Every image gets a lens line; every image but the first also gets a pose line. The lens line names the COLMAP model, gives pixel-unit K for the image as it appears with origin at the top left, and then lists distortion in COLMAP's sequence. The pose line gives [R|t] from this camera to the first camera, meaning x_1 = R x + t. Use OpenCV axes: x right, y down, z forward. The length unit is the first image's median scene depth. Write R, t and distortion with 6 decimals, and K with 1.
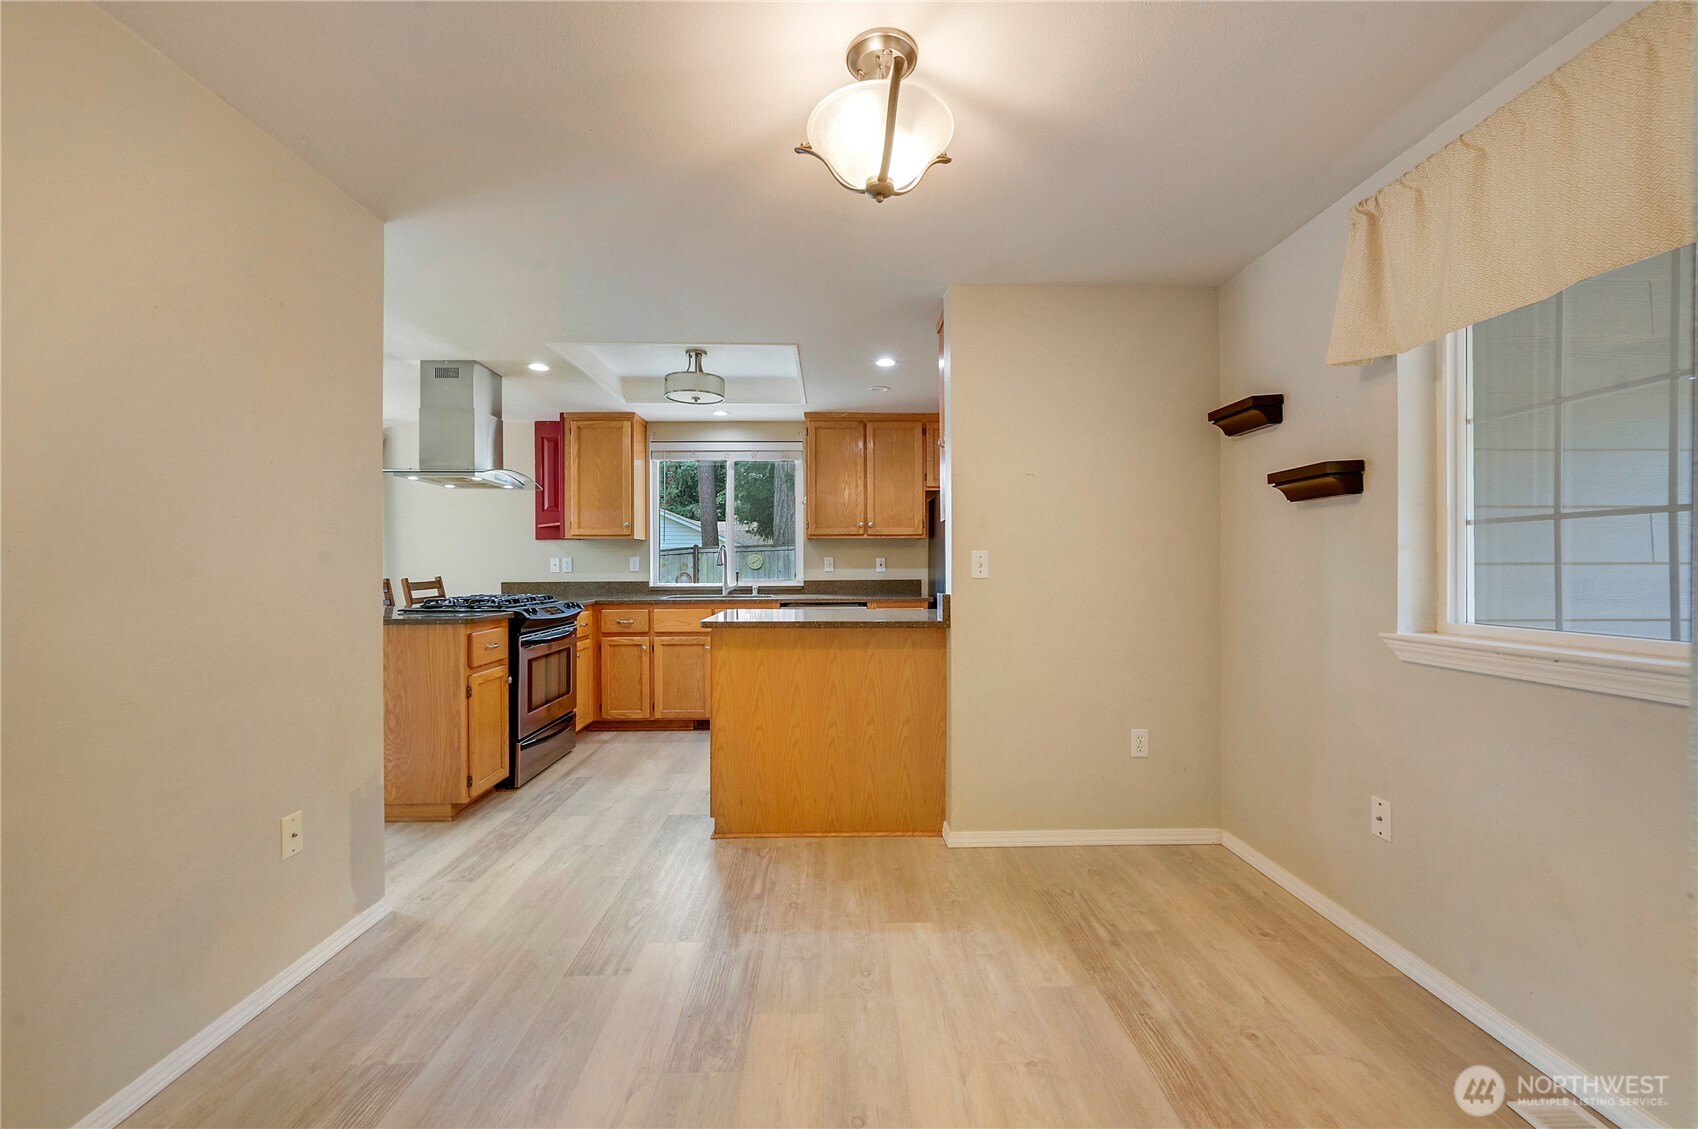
lens RADIAL K [[688.7, 0, 859.6], [0, 688.7, 577.5], [0, 0, 1]] dist [0.000692, 0.000108]
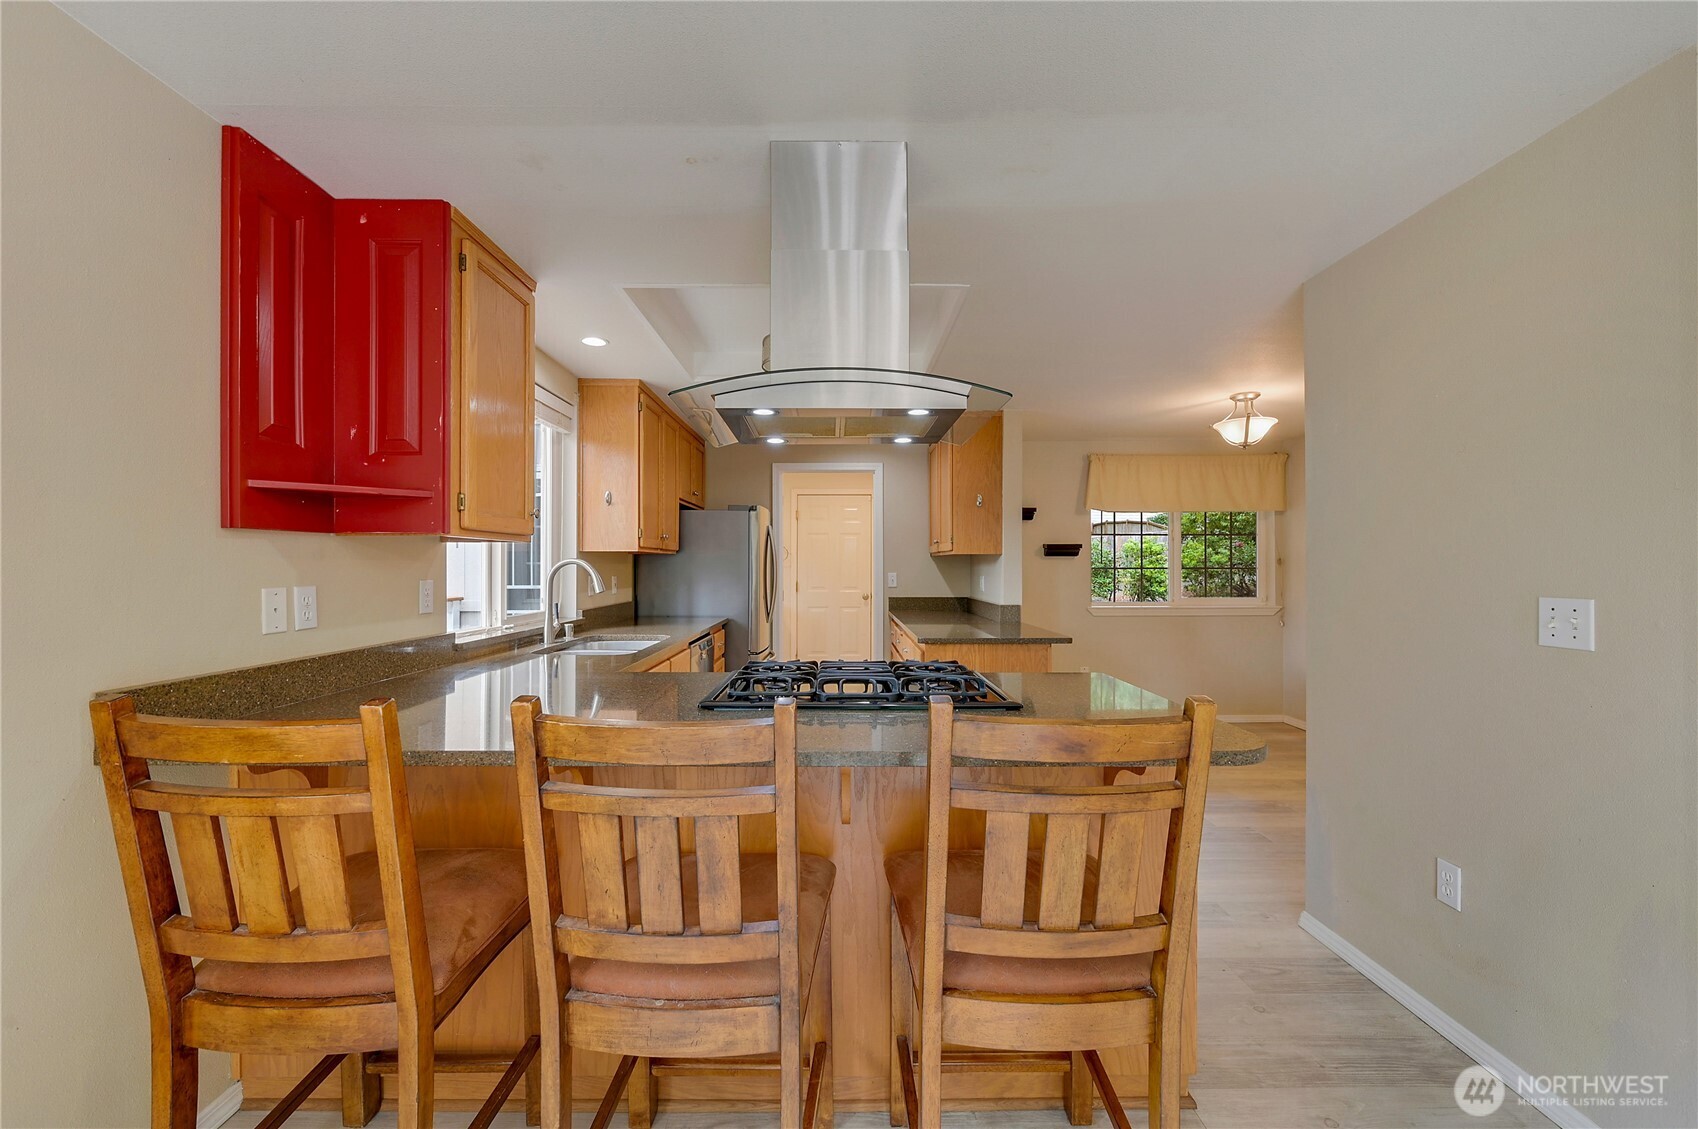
lens RADIAL K [[680.1, 0, 849.0], [0, 680.1, 564.5], [0, 0, 1]] dist [-0.000121, -0.000017]
pose [[0.013210, 0.005415, 0.999898, -1.075975], [0.010857, 0.999926, -0.005559, -0.050185], [-0.999854, 0.010929, 0.013151, 1.037486]]
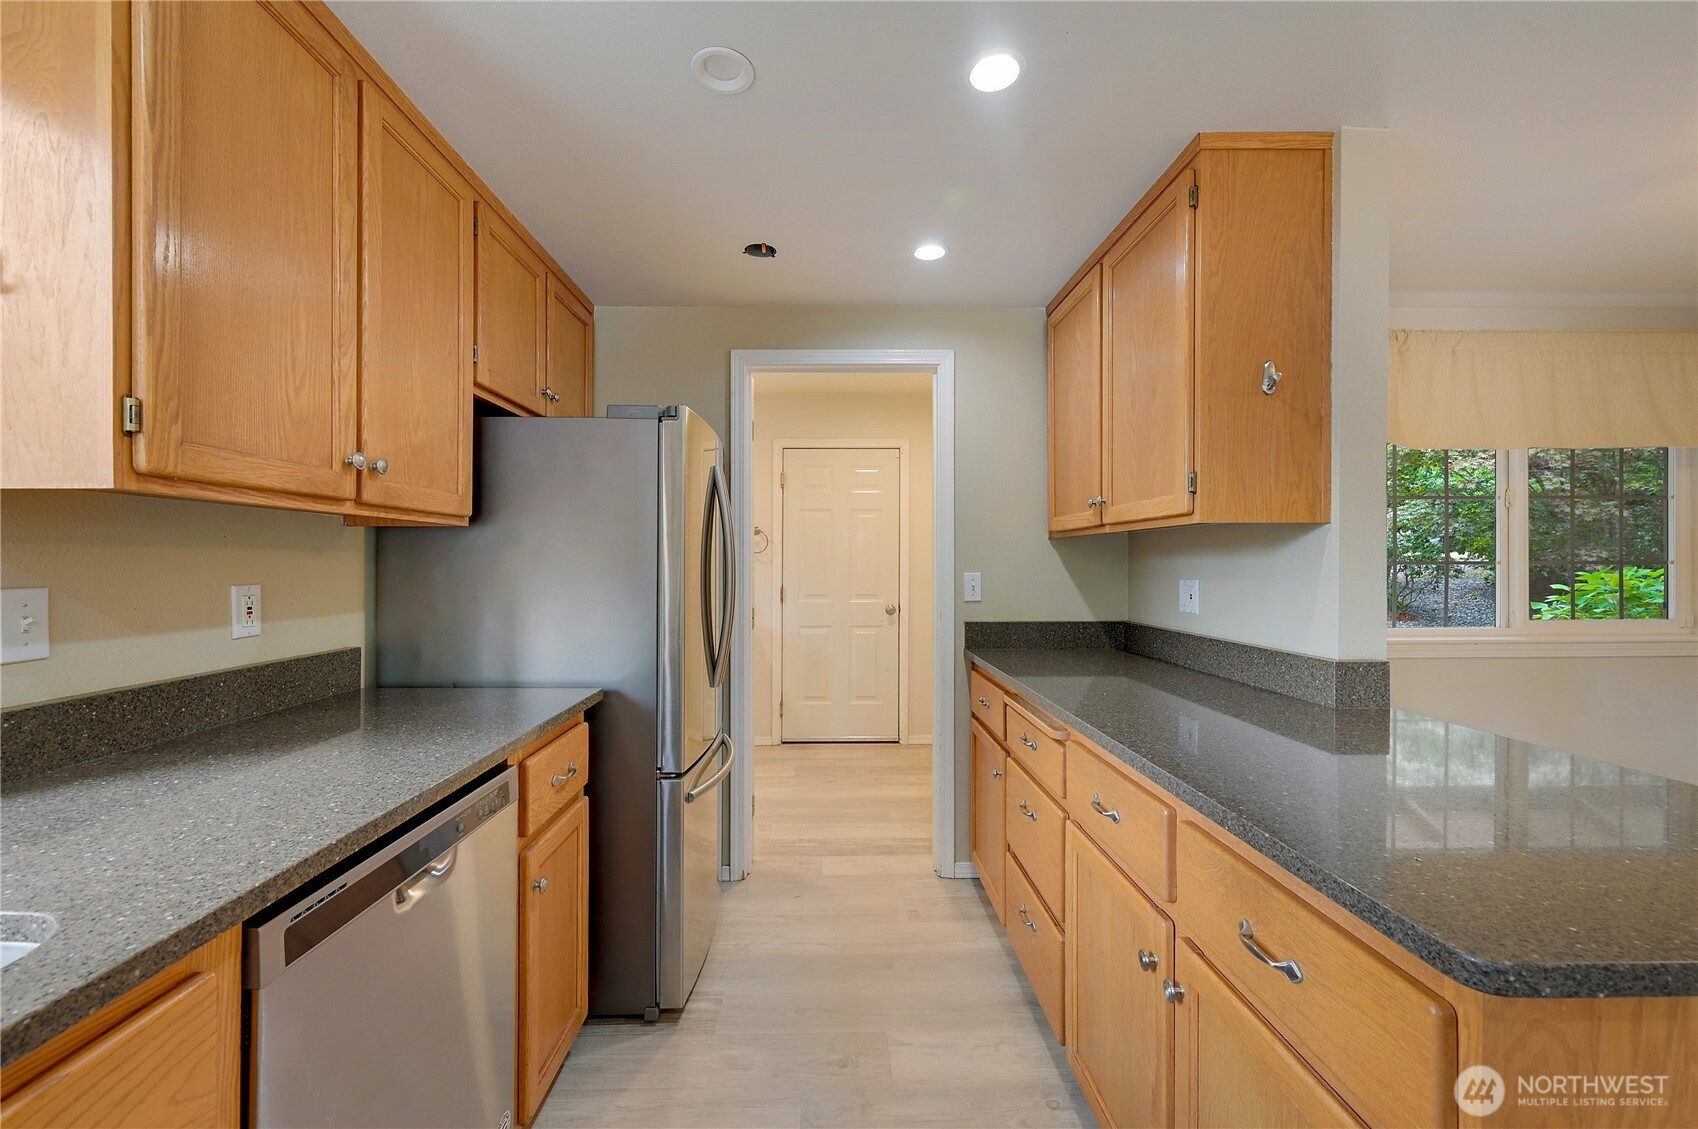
lens RADIAL K [[698.4, 0, 850.8], [0, 698.4, 569.7], [0, 0, 1]] dist [-0.000309, -0.000112]
pose [[-0.005751, -0.004130, 0.999975, -0.361947], [0.014869, 0.999881, 0.004215, -0.047066], [-0.999873, 0.014893, -0.005688, 1.098179]]
